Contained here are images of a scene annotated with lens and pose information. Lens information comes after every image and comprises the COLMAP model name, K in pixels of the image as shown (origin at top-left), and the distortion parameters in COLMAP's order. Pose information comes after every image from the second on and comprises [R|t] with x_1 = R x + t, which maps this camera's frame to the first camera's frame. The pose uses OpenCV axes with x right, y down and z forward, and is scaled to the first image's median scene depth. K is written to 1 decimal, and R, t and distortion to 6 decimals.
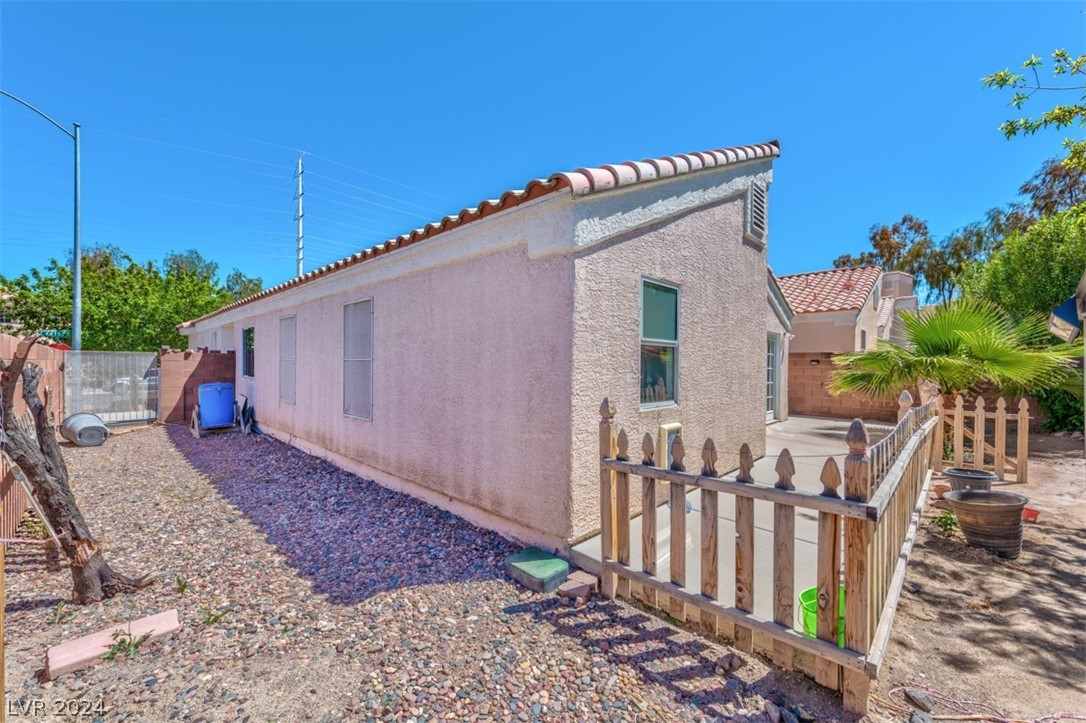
lens RADIAL K [[432.1, 0, 538.1], [0, 432.1, 362.6], [0, 0, 1]] dist [-0.001988, -0.000345]
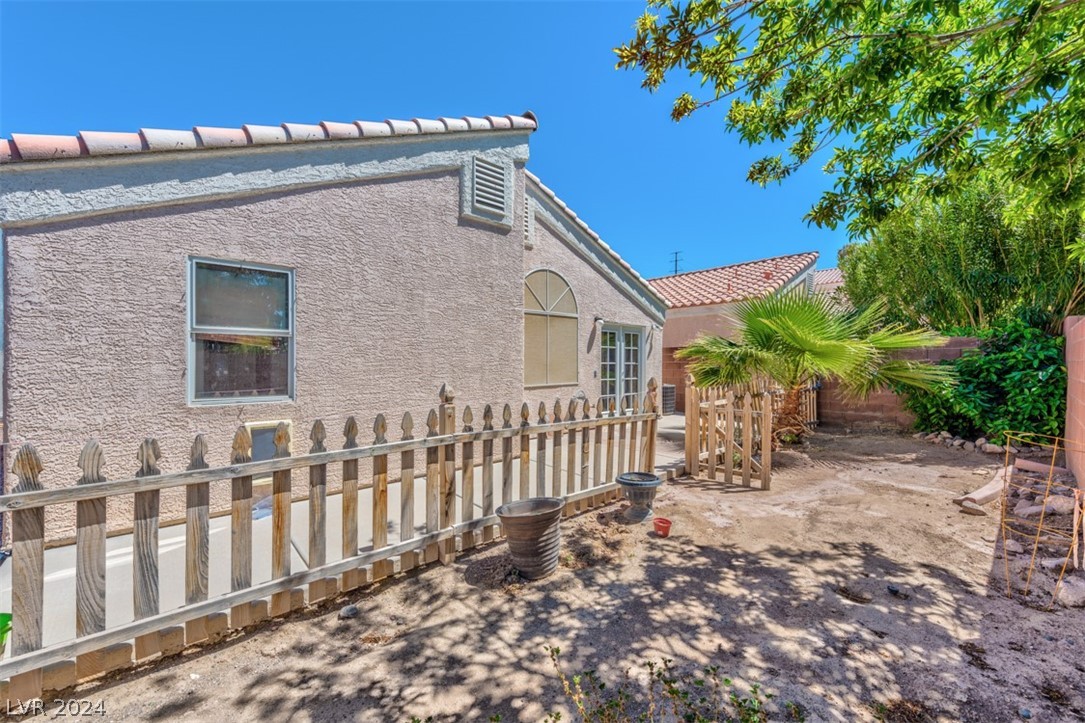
lens RADIAL K [[431.7, 0, 545.6], [0, 431.7, 366.1], [0, 0, 1]] dist [-0.001988, -0.000345]
pose [[0.998827, 0.001445, -0.048393, 1.046251], [-0.000641, 0.999862, 0.016626, 0.012547], [0.048410, -0.016575, 0.998690, 0.132456]]
